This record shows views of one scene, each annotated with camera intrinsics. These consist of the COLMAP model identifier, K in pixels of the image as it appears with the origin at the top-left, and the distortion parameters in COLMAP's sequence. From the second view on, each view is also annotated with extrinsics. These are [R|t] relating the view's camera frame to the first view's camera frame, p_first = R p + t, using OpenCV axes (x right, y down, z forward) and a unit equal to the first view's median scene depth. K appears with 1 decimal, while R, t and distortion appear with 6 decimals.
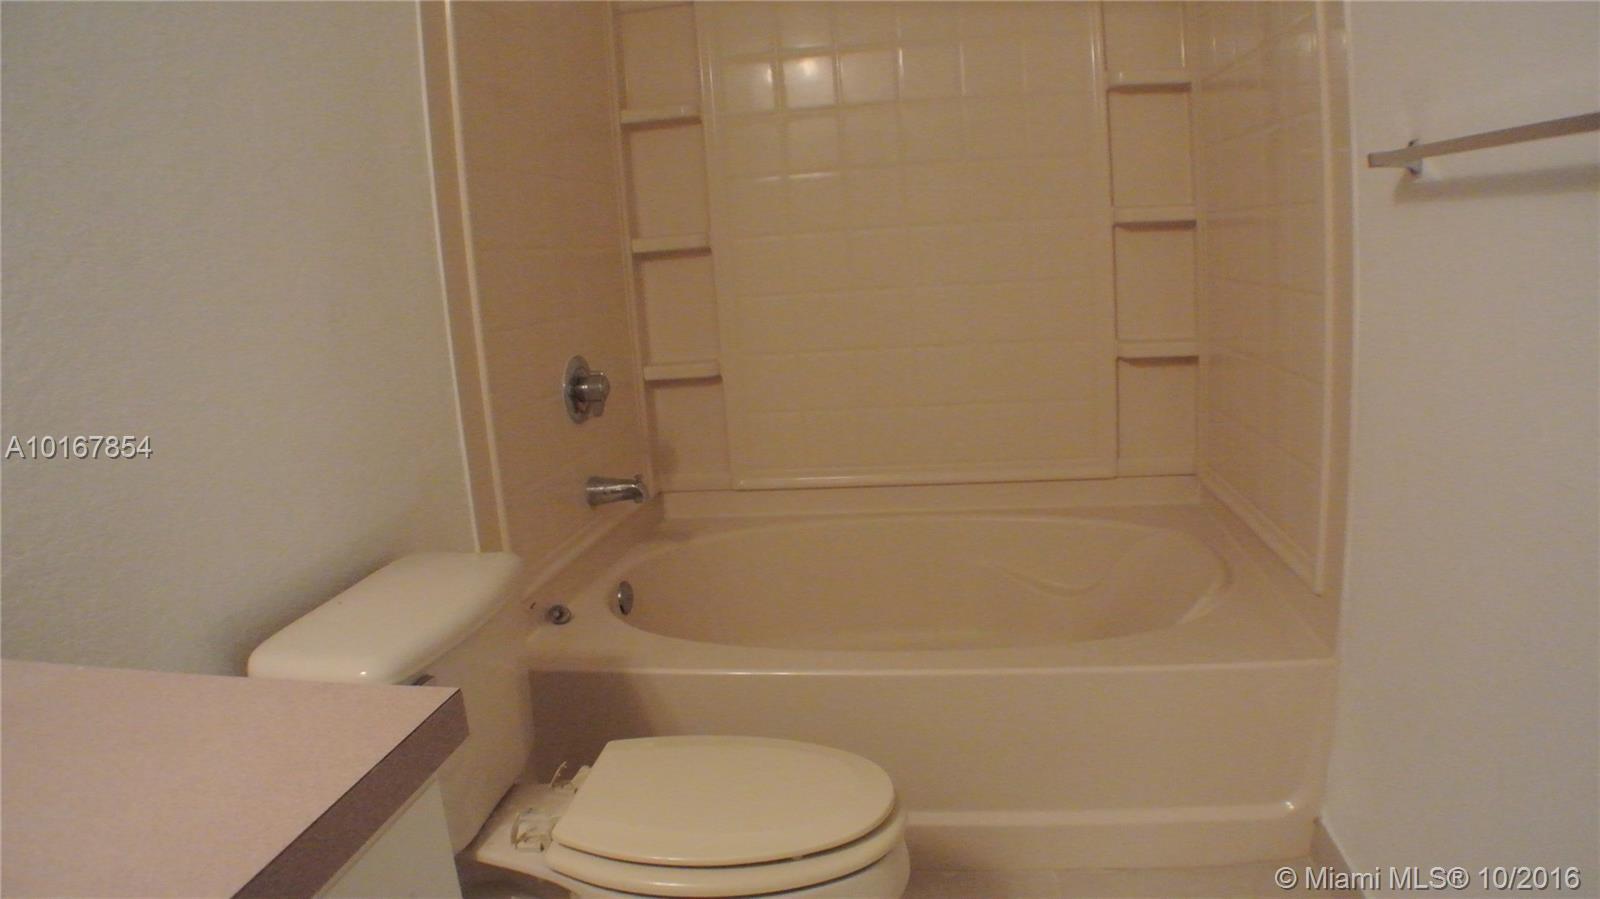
lens RADIAL K [[1008.4, 0, 810.4], [0, 1008.4, 458.0], [0, 0, 1]] dist [-0.213964, 0.049406]
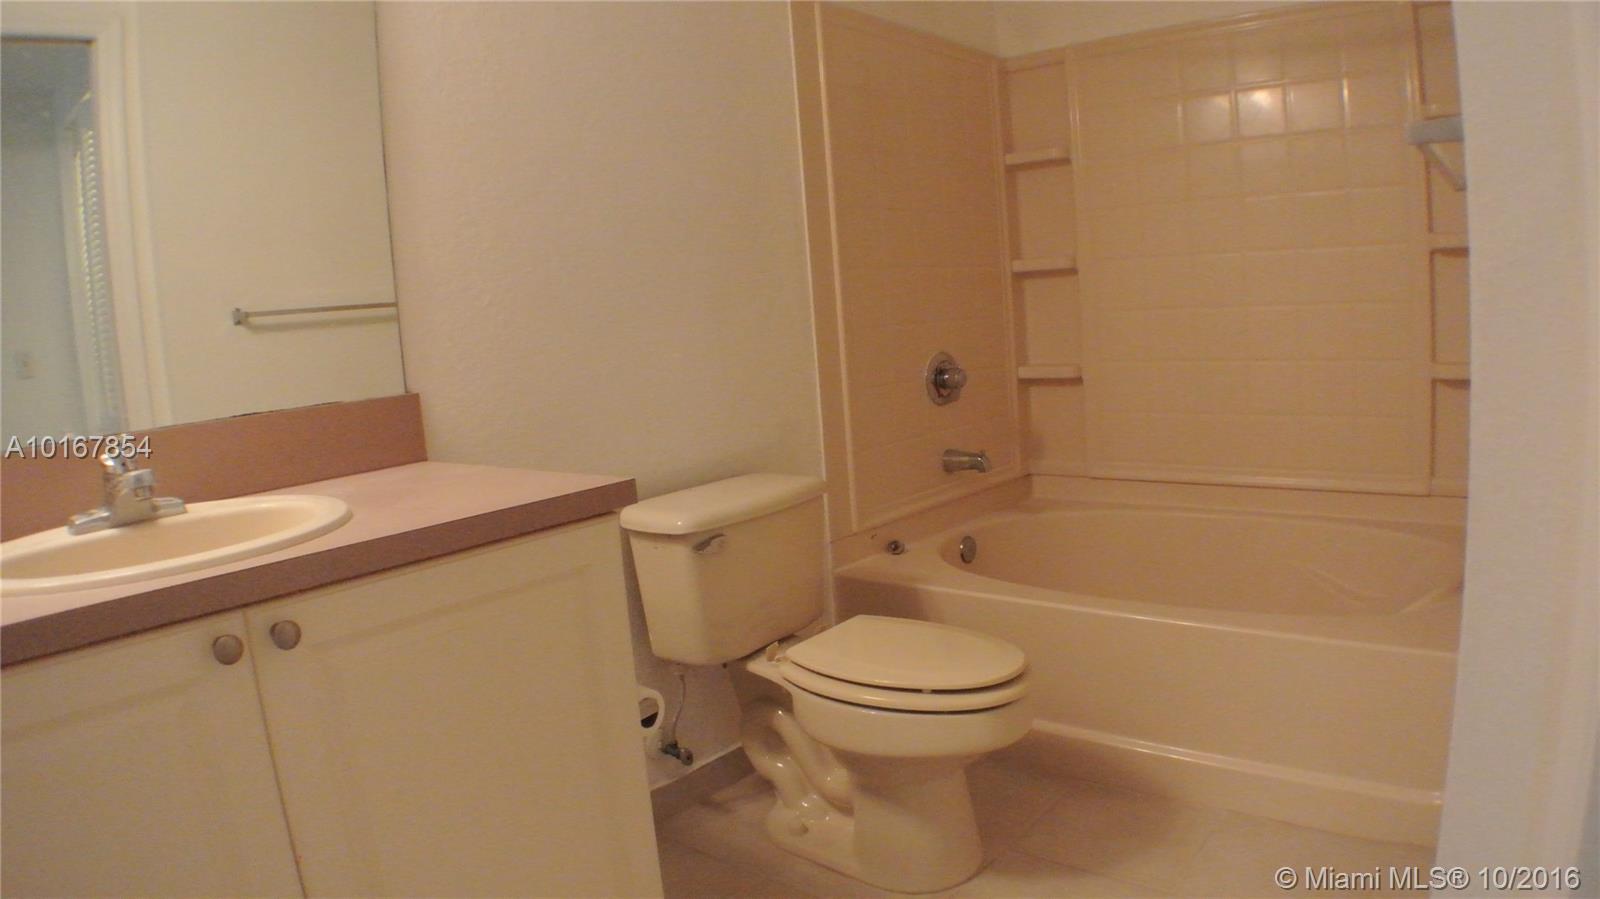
lens RADIAL K [[1008.4, 0, 810.4], [0, 1008.4, 458.0], [0, 0, 1]] dist [-0.213964, 0.049406]
pose [[0.857026, 0.080828, -0.508893, 0.264372], [-0.090218, 0.995902, 0.006244, 0.036373], [0.507313, 0.040560, 0.860807, -0.167972]]
